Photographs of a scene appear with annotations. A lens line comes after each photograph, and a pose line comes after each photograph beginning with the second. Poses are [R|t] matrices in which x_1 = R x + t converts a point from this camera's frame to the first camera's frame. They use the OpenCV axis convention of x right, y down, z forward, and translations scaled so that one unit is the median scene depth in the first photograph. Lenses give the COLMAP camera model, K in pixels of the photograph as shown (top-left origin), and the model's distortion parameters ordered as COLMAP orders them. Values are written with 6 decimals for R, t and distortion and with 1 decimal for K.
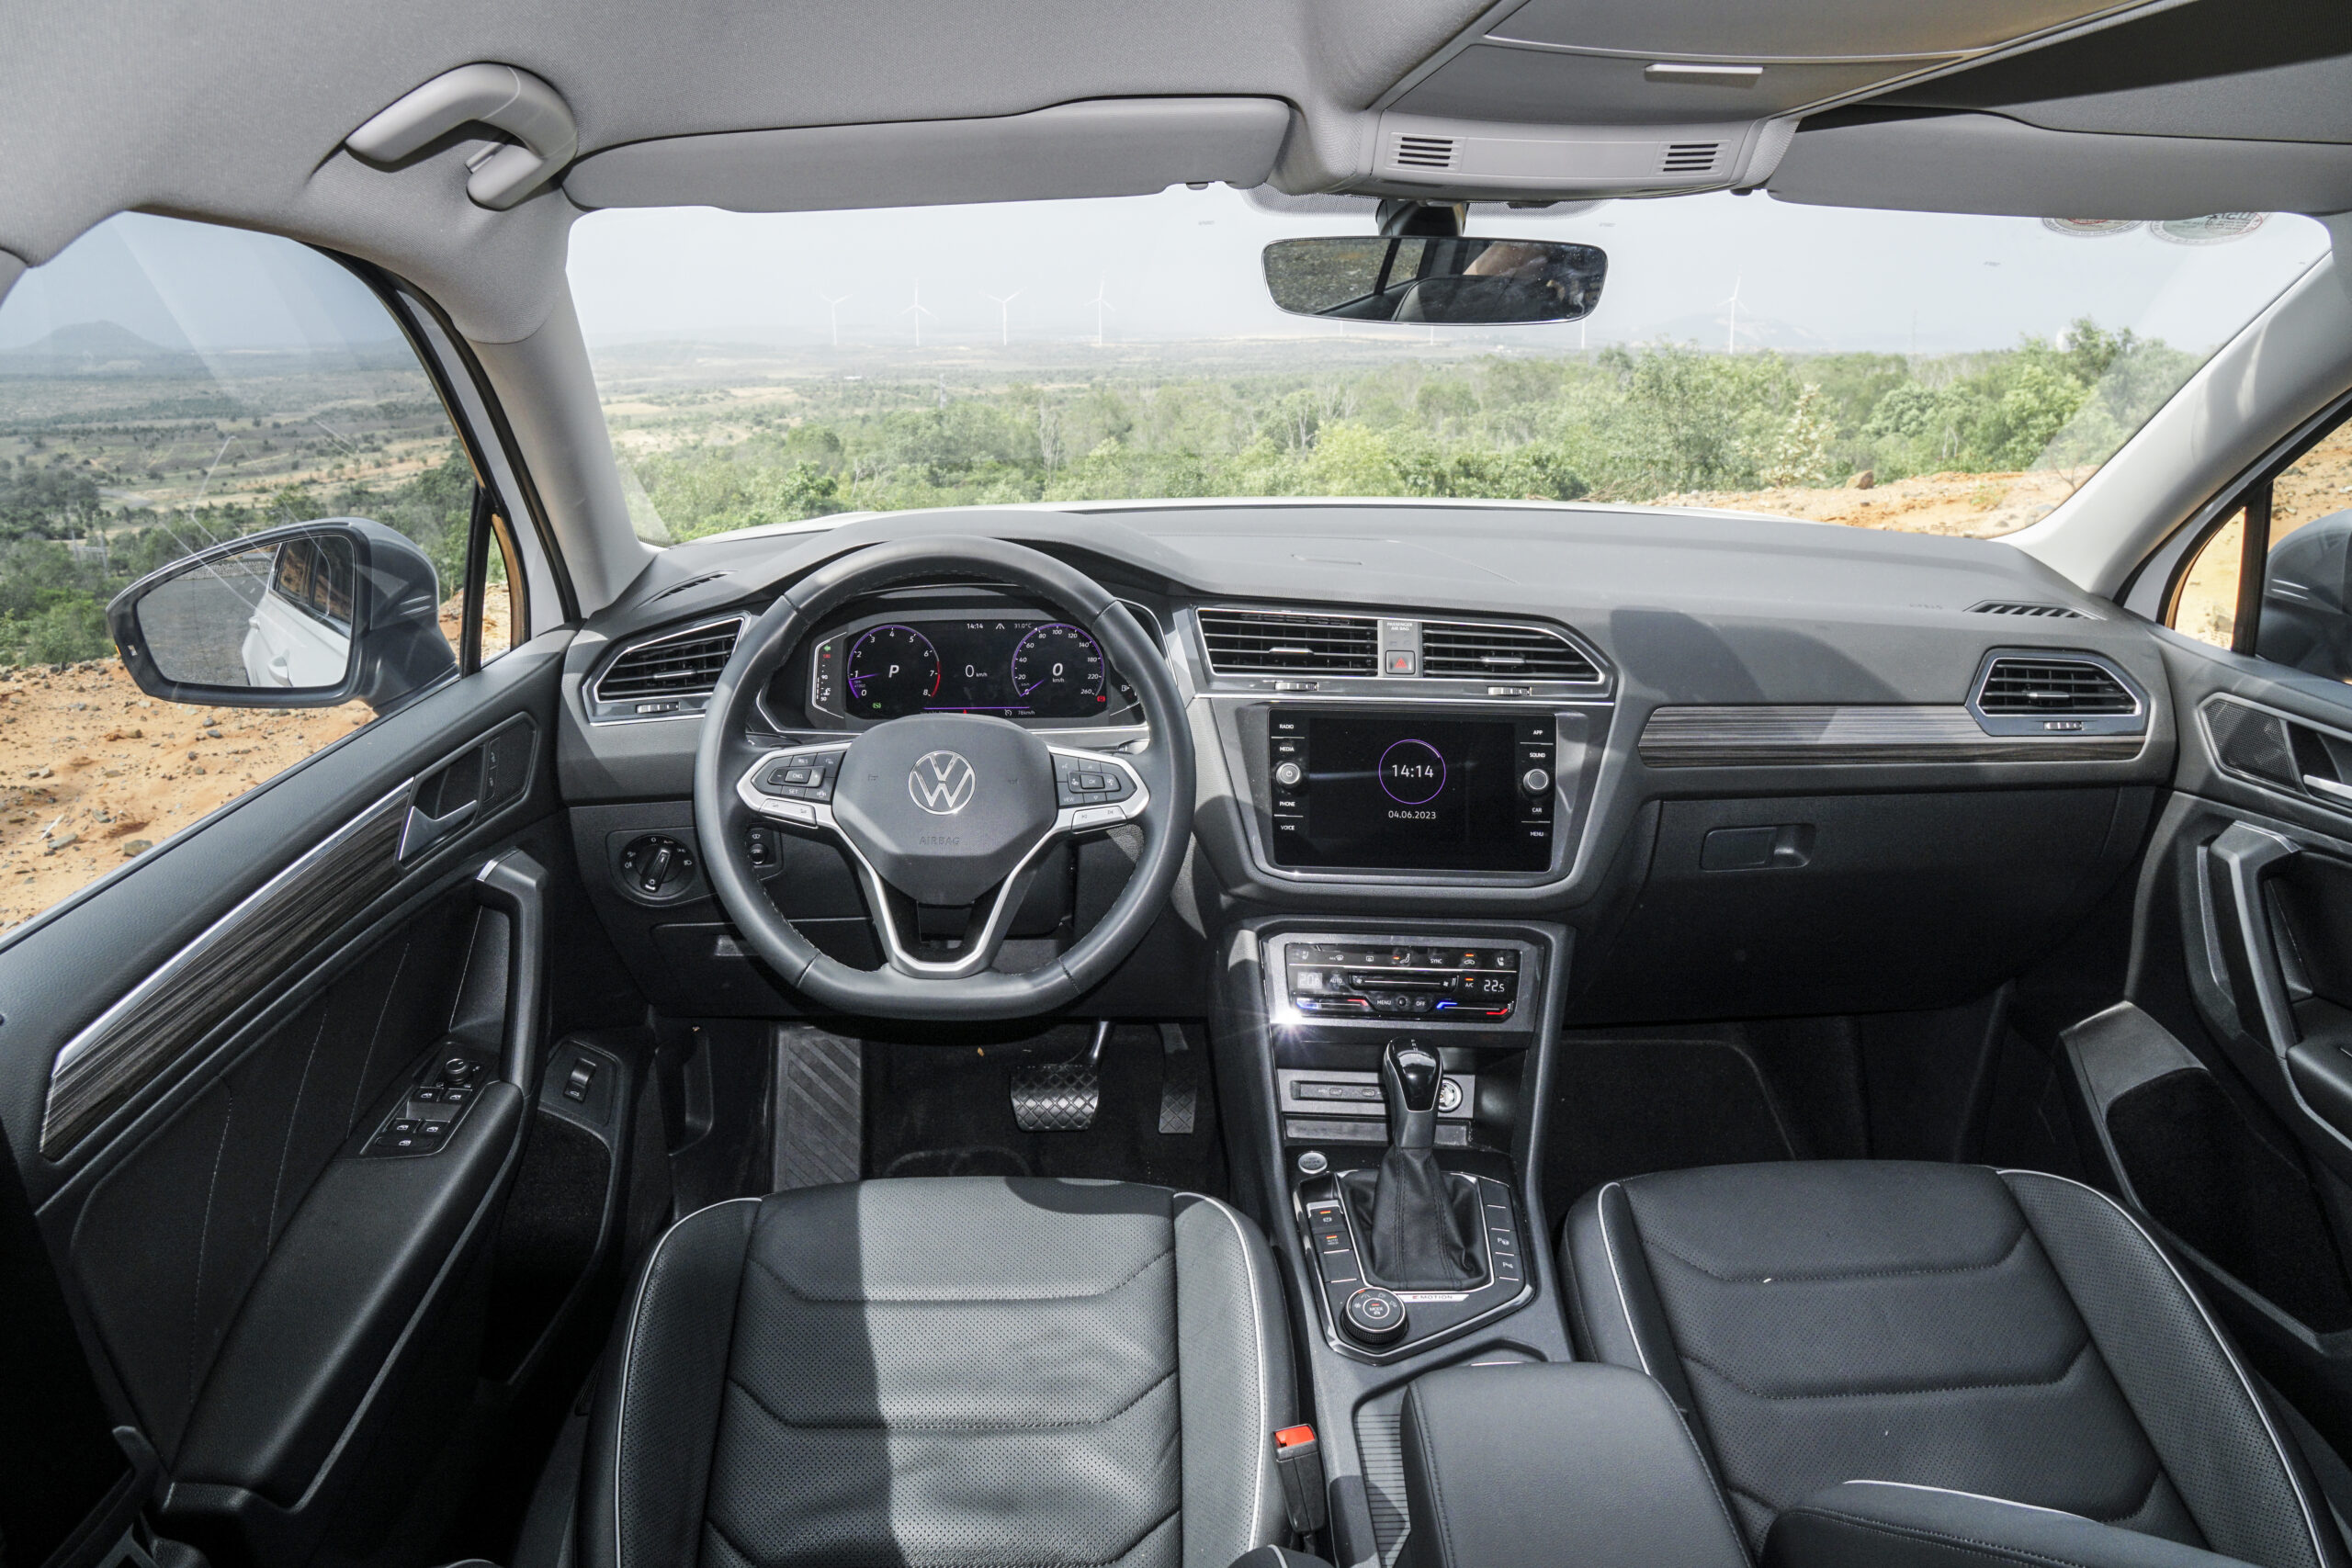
lens RADIAL K [[1655.1, 0, 1150.8], [0, 1655.1, 786.3], [0, 0, 1]] dist [-0.100412, 0.053788]
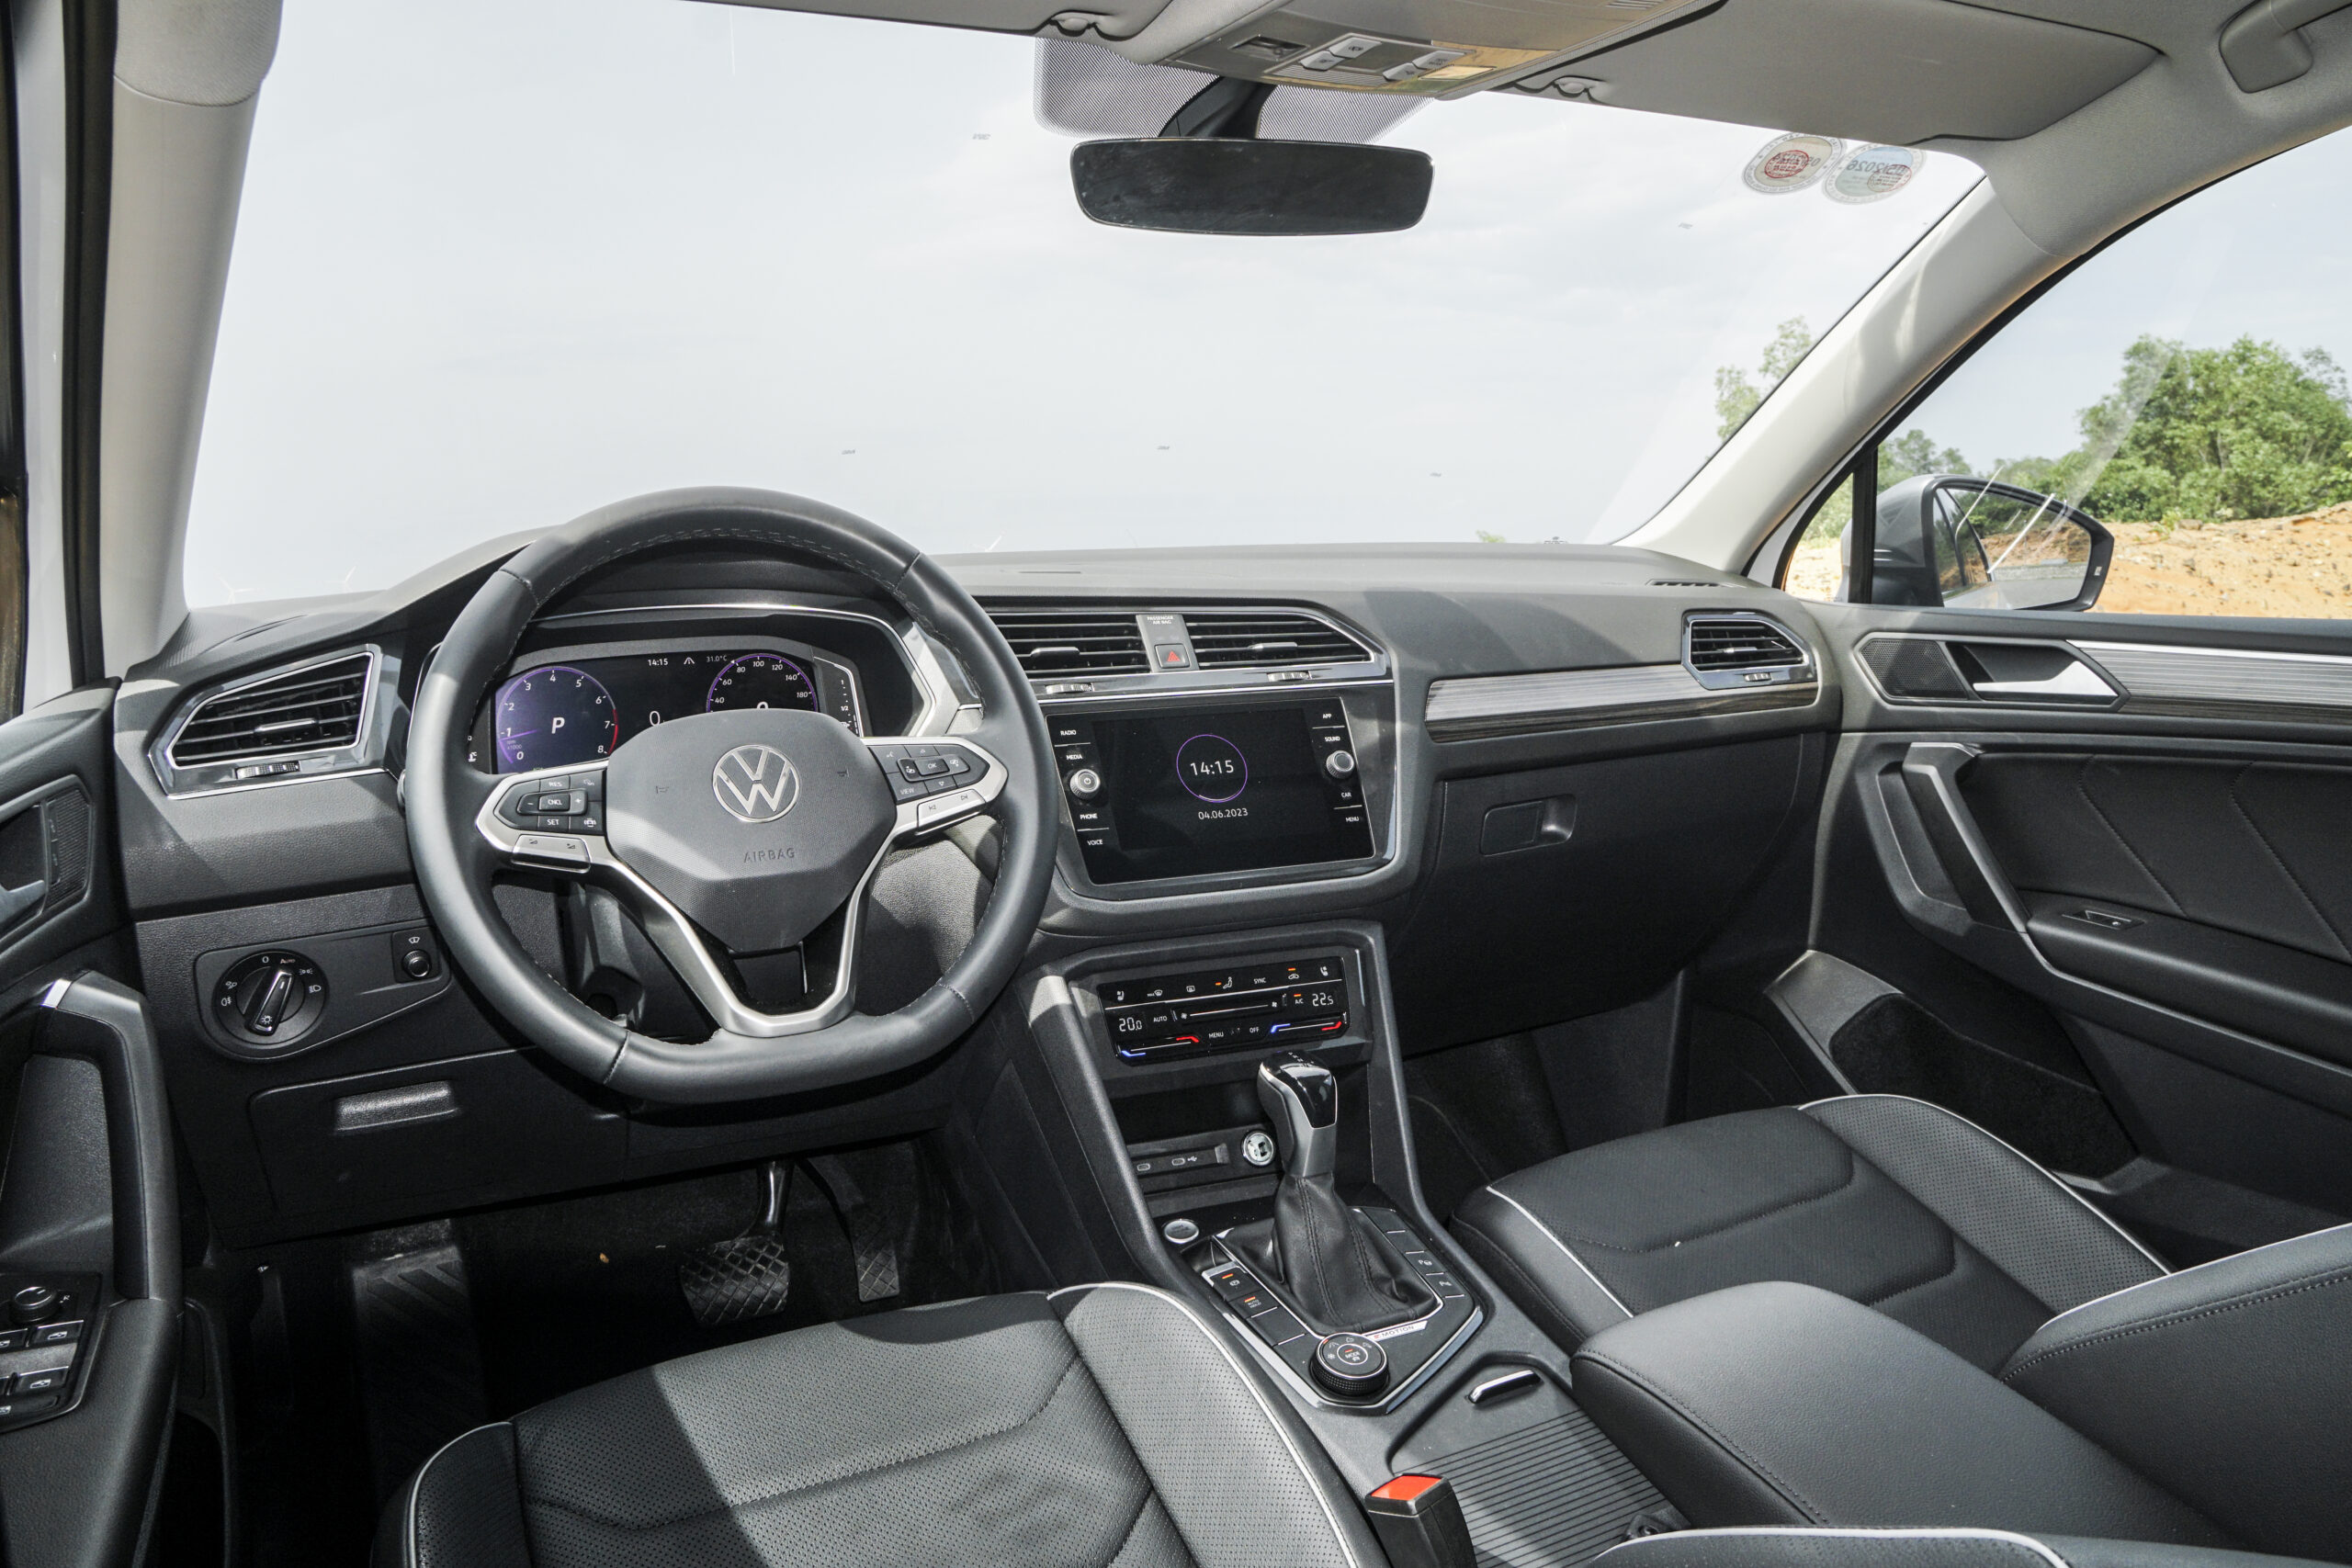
lens RADIAL K [[1655.1, 0, 1170.3], [0, 1655.1, 793.1], [0, 0, 1]] dist [-0.100412, 0.053788]
pose [[0.906330, -0.091283, 0.412594, -0.233660], [0.151411, 0.981711, -0.115404, 0.104464], [-0.394513, 0.167065, 0.903575, 0.201753]]
